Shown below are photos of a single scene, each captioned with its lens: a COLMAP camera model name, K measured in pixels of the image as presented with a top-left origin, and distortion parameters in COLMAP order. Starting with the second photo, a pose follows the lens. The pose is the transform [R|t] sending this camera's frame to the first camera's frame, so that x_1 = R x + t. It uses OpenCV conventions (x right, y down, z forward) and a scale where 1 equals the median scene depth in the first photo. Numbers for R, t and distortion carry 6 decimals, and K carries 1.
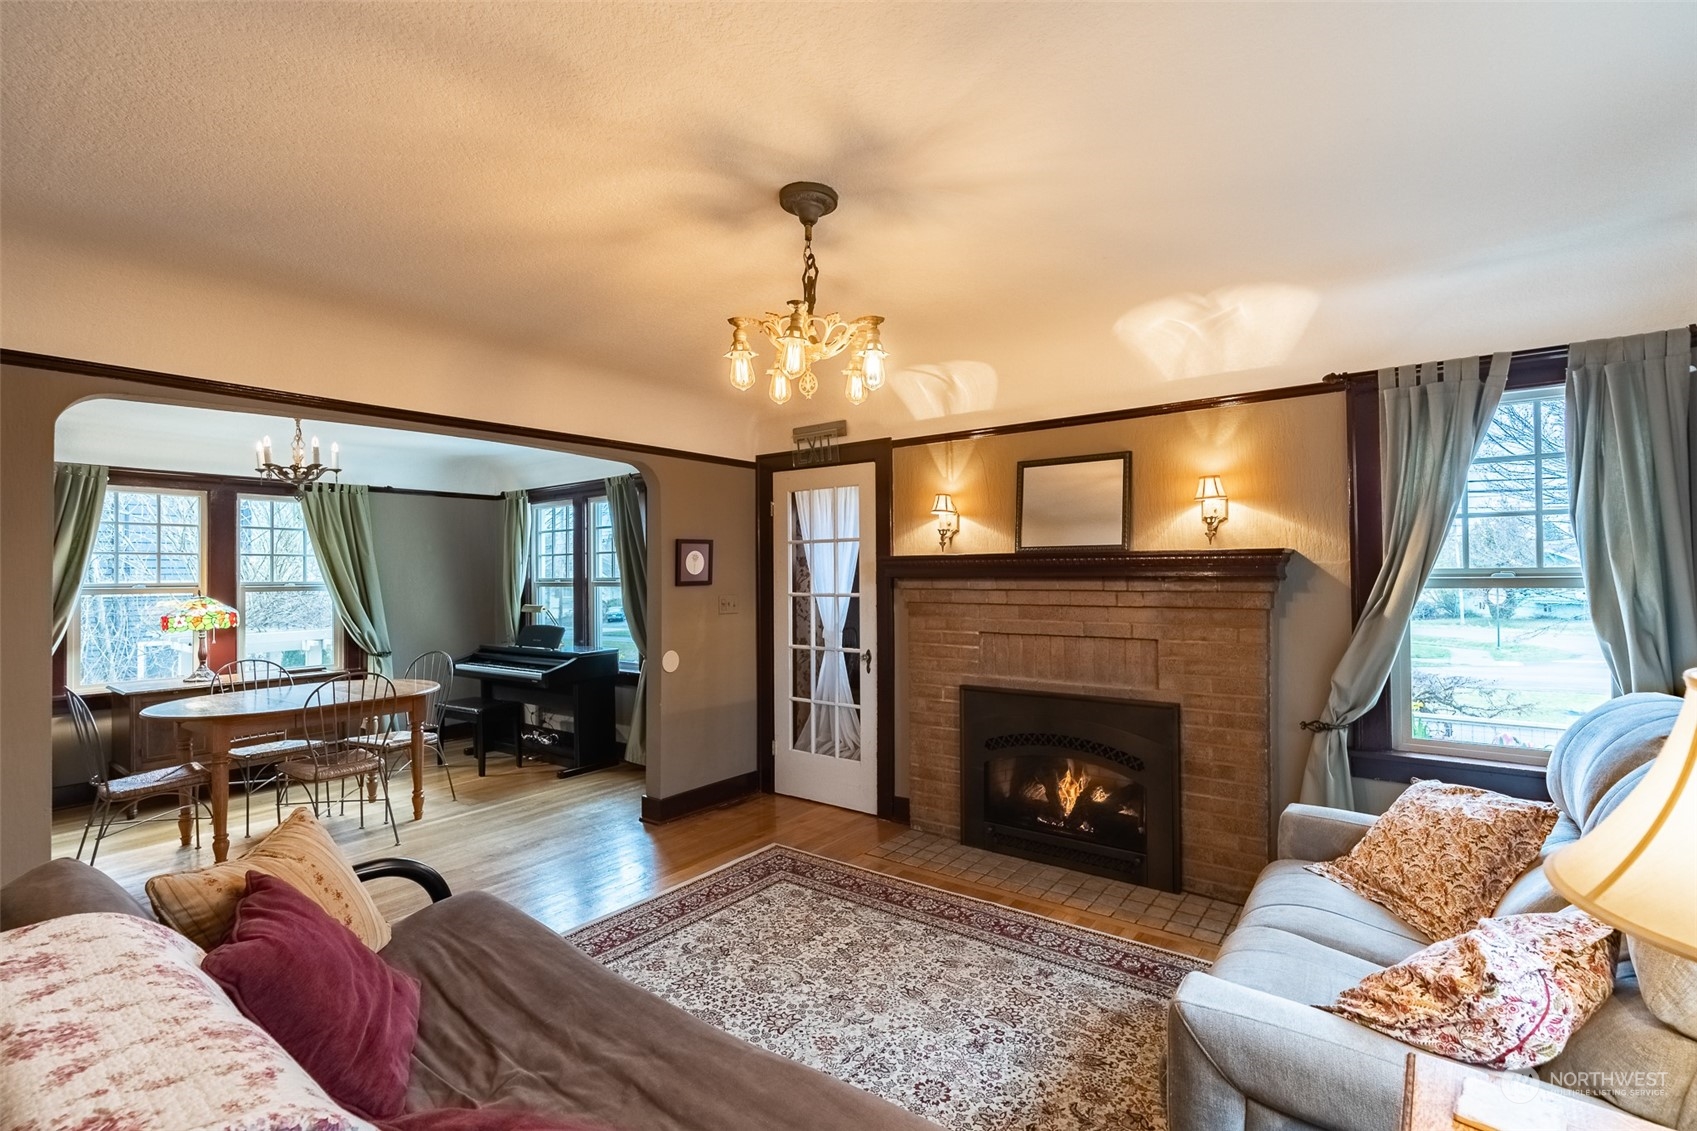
lens RADIAL K [[786.1, 0, 864.9], [0, 786.1, 562.8], [0, 0, 1]] dist [-0.009776, 0.003496]
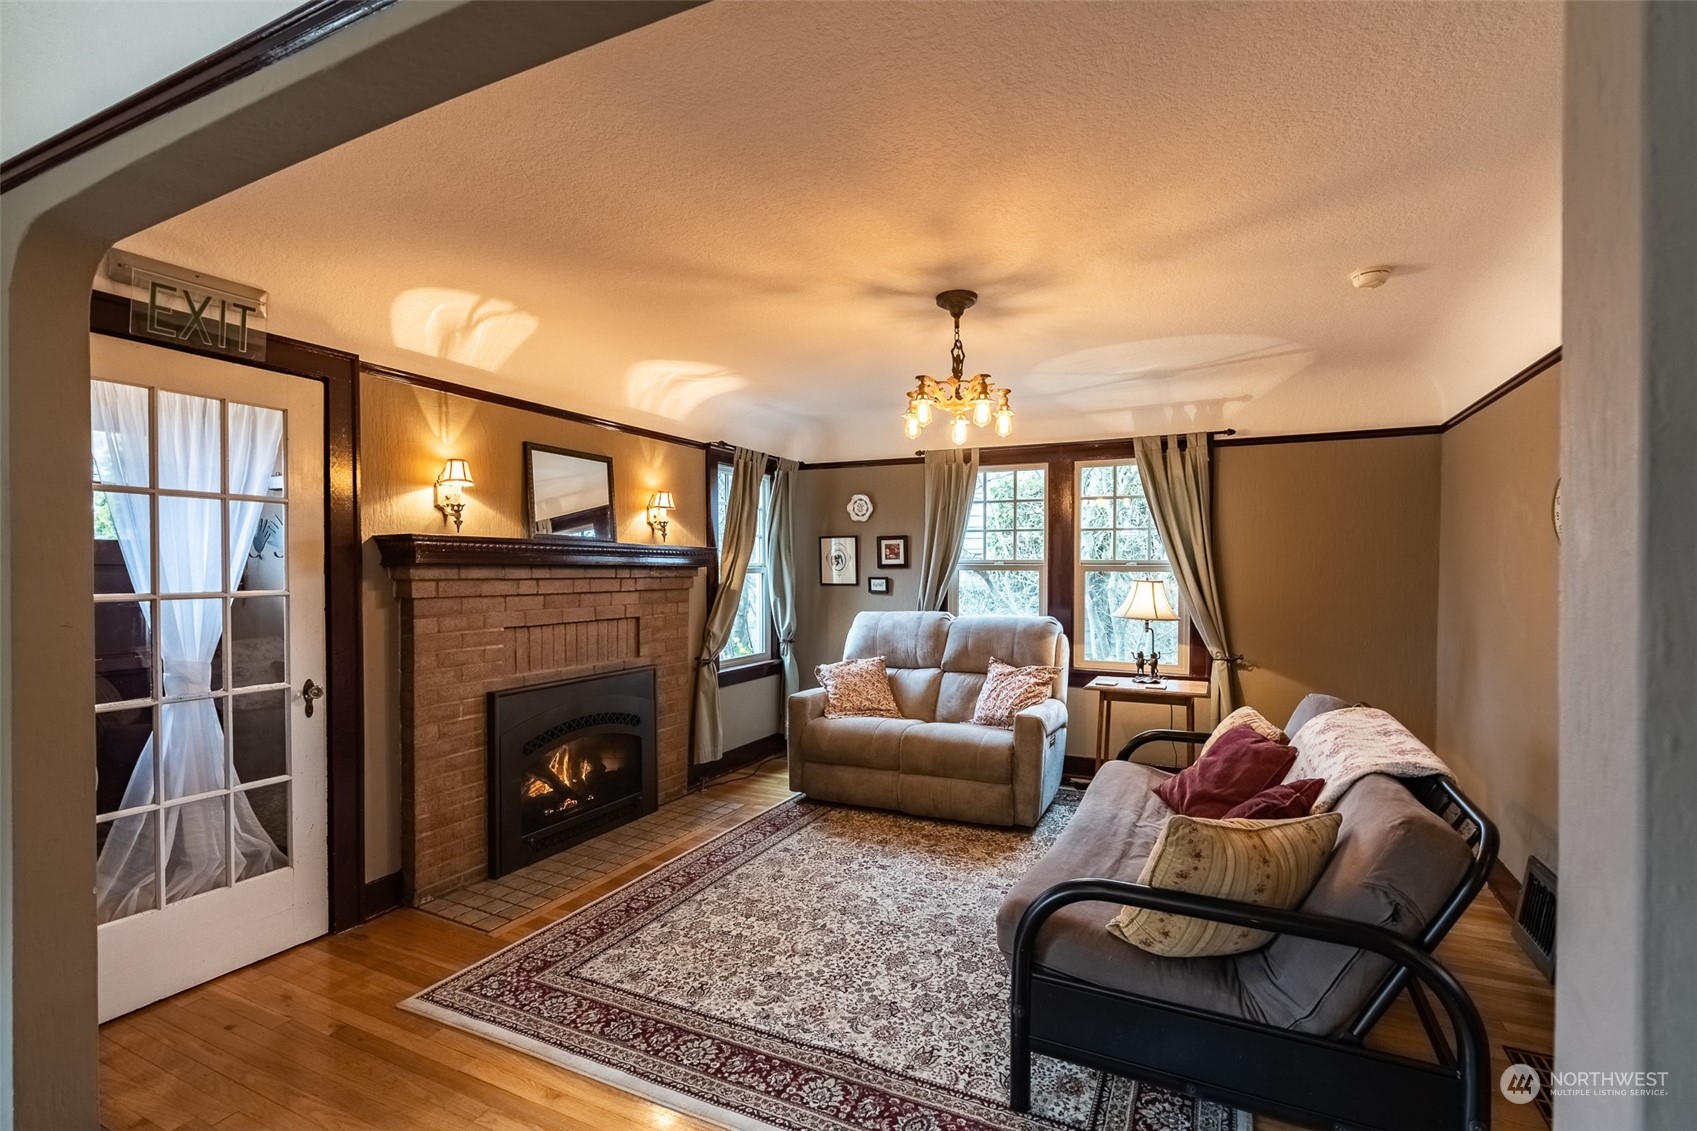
lens RADIAL K [[786.1, 0, 845.4], [0, 786.1, 578.7], [0, 0, 1]] dist [-0.009776, 0.003496]
pose [[-0.200407, -0.005237, 0.979699, -0.921151], [-0.013347, 0.999908, 0.002615, 0.030446], [-0.979622, -0.012552, -0.200458, 0.945311]]
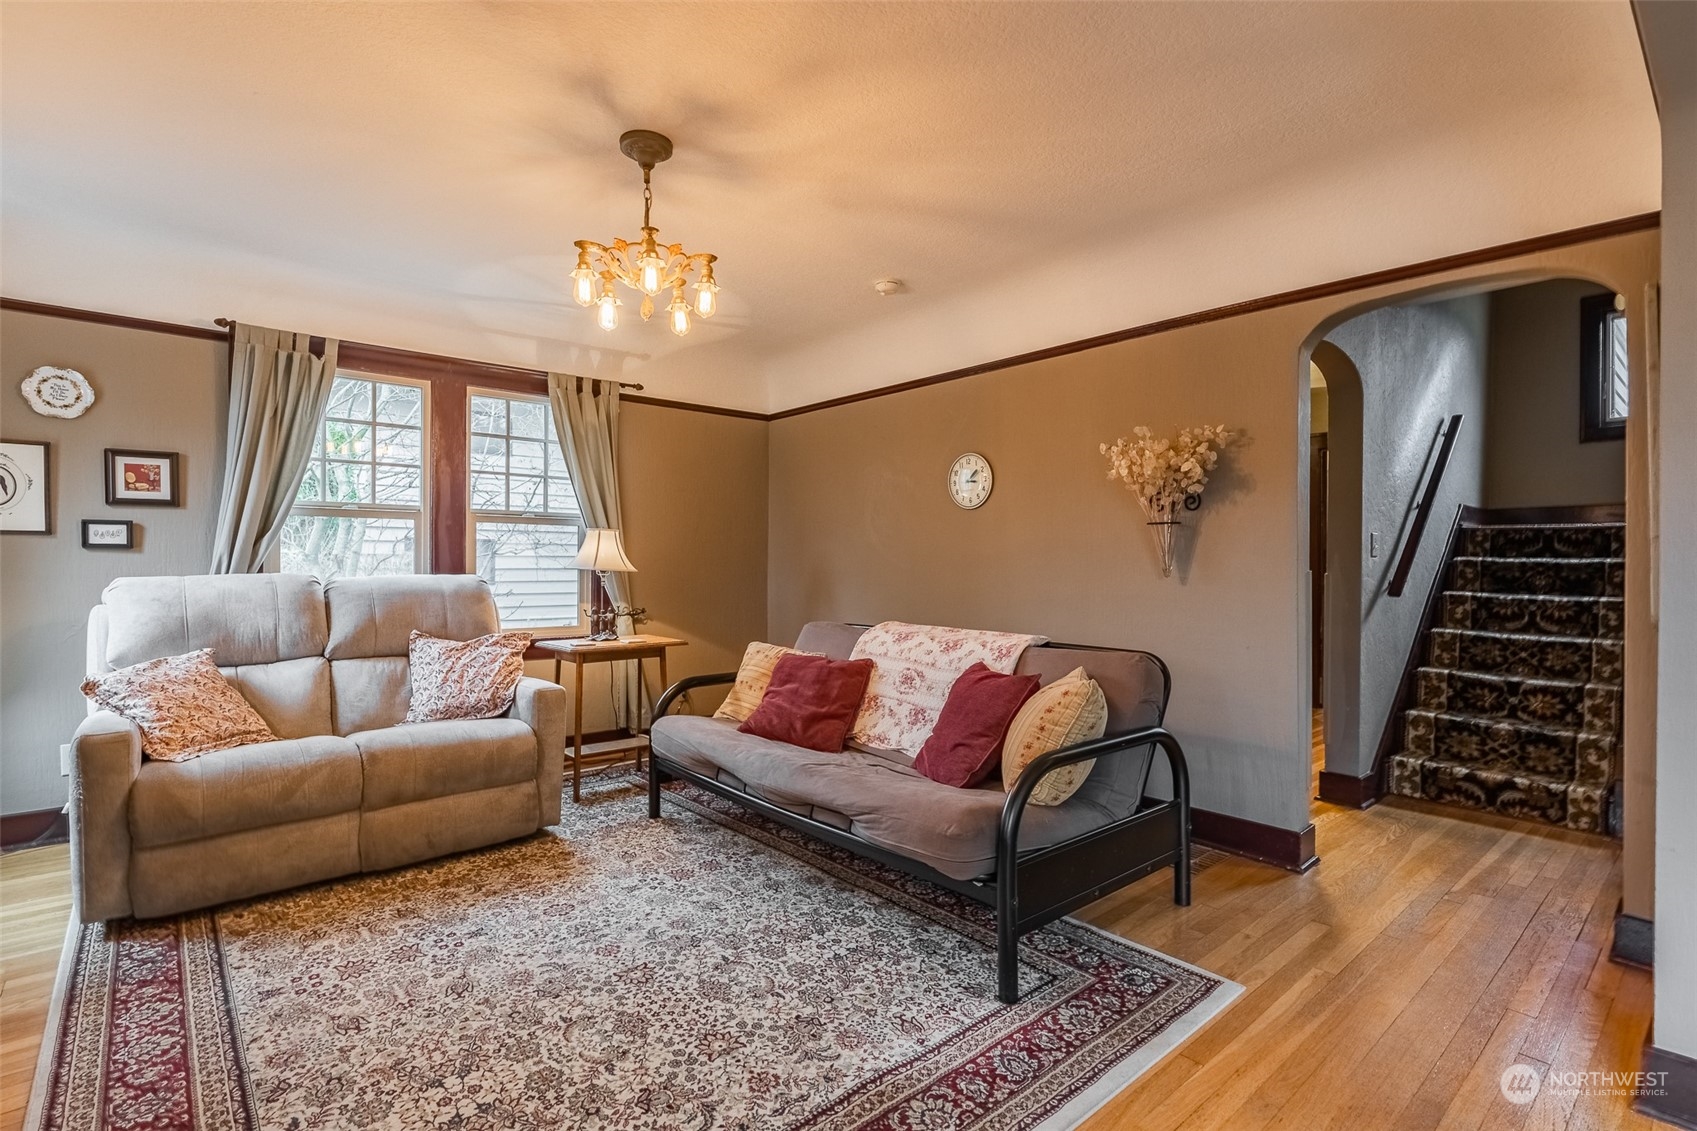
lens RADIAL K [[805.3, 0, 879.0], [0, 805.3, 565.0], [0, 0, 1]] dist [-0.005664, 0.000705]
pose [[-0.983689, 0.006809, 0.179751, -0.387444], [0.004748, 0.999918, -0.011896, 0.100067], [-0.179817, -0.010848, -0.983640, 1.323936]]
